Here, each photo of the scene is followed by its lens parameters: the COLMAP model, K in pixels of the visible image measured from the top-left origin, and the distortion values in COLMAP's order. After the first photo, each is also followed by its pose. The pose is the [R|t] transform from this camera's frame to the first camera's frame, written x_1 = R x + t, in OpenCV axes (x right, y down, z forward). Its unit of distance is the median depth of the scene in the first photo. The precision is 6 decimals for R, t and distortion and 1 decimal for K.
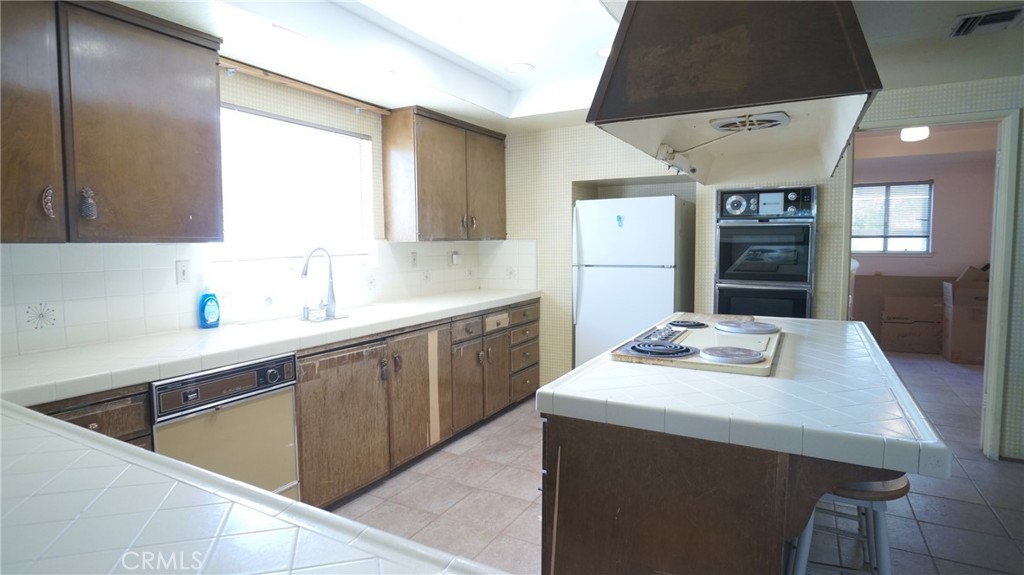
lens RADIAL K [[539.0, 0, 506.4], [0, 539.0, 283.2], [0, 0, 1]] dist [-0.044328, 0.020694]
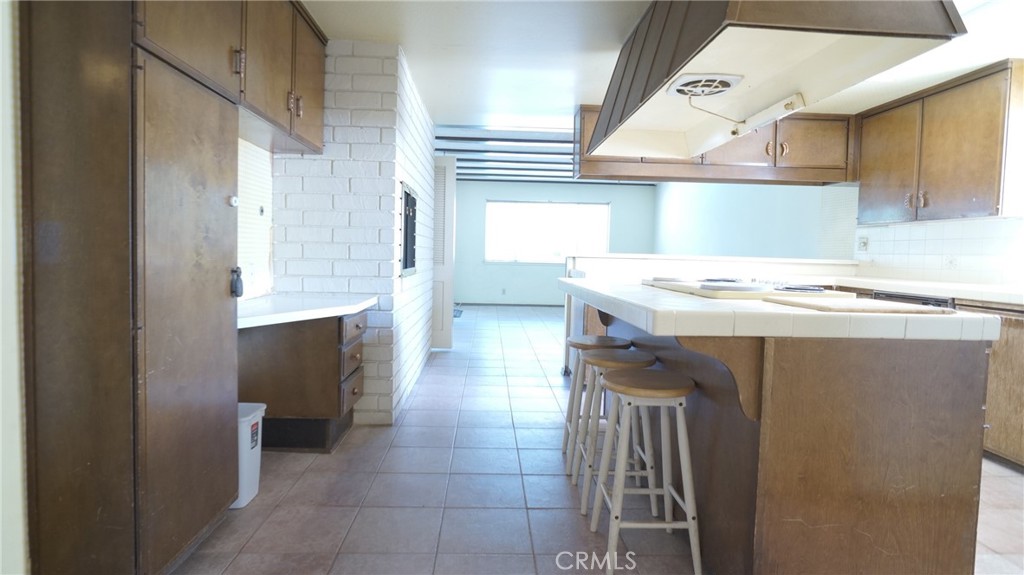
lens RADIAL K [[539.0, 0, 506.4], [0, 539.0, 283.2], [0, 0, 1]] dist [-0.044328, 0.020694]
pose [[-0.855425, 0.018509, -0.517595, 0.782417], [-0.054923, 0.990484, 0.126191, -0.006295], [0.515006, 0.136375, -0.846269, 1.003996]]
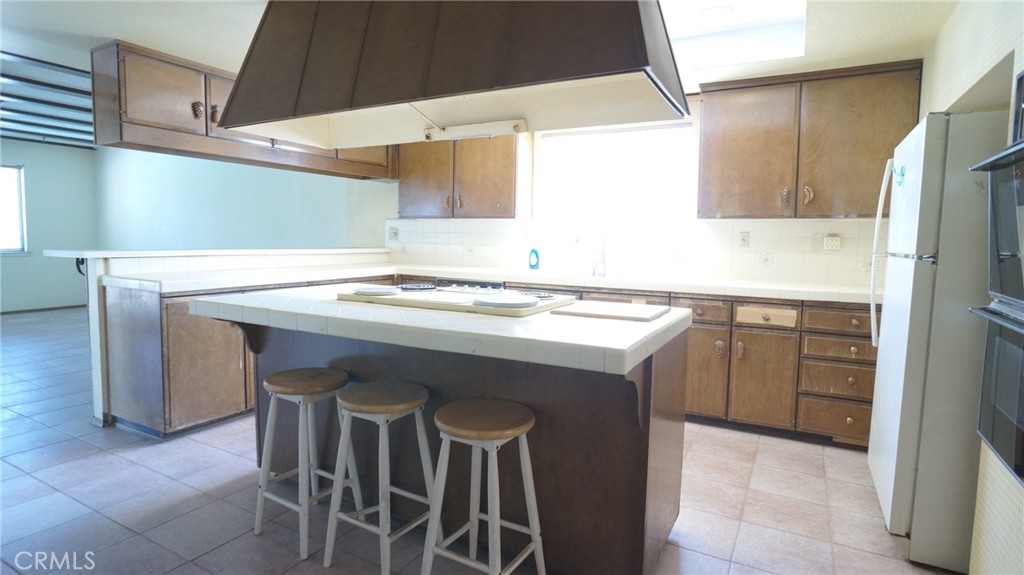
lens RADIAL K [[539.0, 0, 506.4], [0, 539.0, 283.2], [0, 0, 1]] dist [-0.044328, 0.020694]
pose [[0.004637, 0.093520, -0.995607, 0.861299], [-0.093178, 0.991326, 0.092684, -0.017529], [0.995639, 0.092339, 0.013311, 0.651392]]
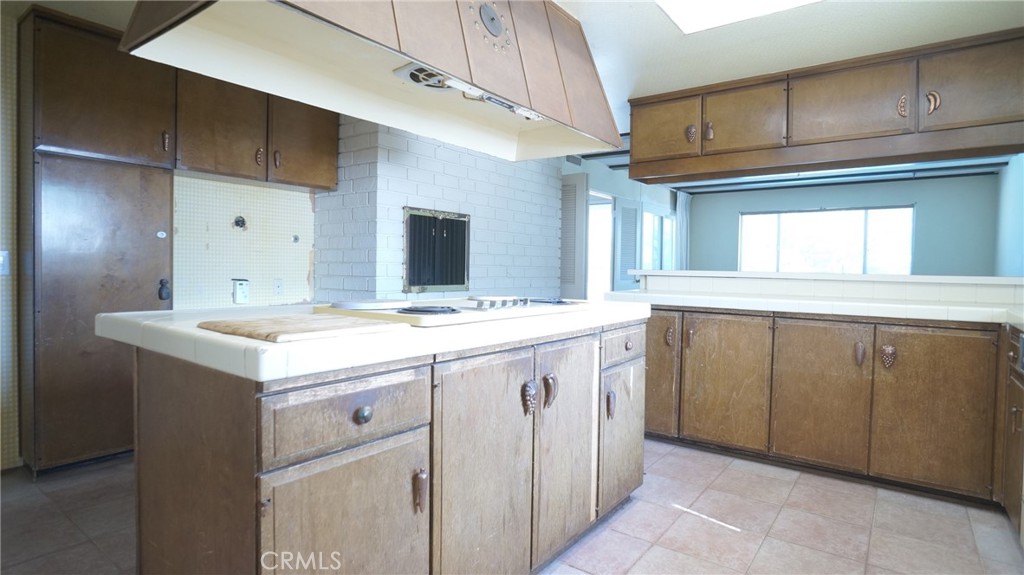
lens RADIAL K [[539.0, 0, 506.4], [0, 539.0, 283.2], [0, 0, 1]] dist [-0.044328, 0.020694]
pose [[-0.990473, -0.011750, 0.137202, 0.111527], [0.002541, 0.994624, 0.103523, -0.013764], [-0.137681, 0.102886, -0.985119, 1.114912]]
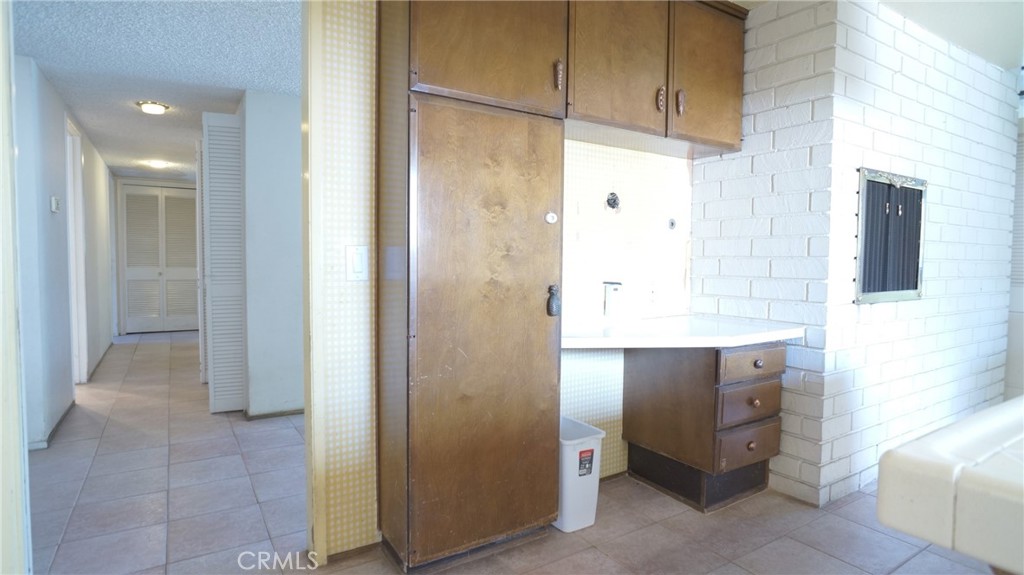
lens RADIAL K [[539.0, 0, 506.4], [0, 539.0, 283.2], [0, 0, 1]] dist [-0.044328, 0.020694]
pose [[-0.877084, -0.021251, 0.479867, 0.517508], [0.036763, 0.993121, 0.111175, -0.001853], [-0.478928, 0.115151, -0.870269, 0.887372]]
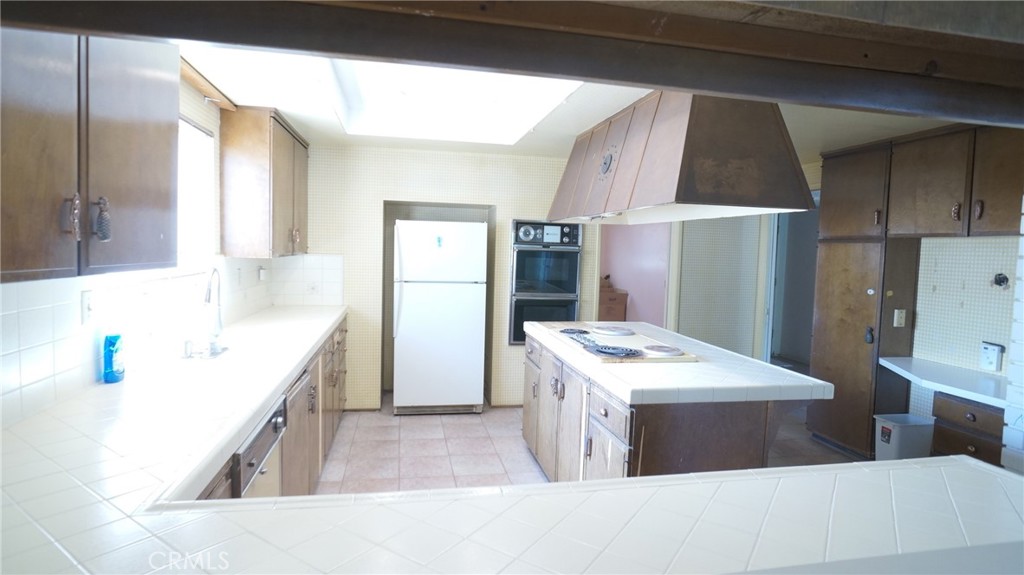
lens RADIAL K [[539.0, 0, 506.4], [0, 539.0, 283.2], [0, 0, 1]] dist [-0.044328, 0.020694]
pose [[0.766133, -0.010445, 0.642597, -0.445555], [0.013616, 0.999907, 0.000019, -0.030896], [-0.642538, 0.008735, 0.766204, 0.063096]]
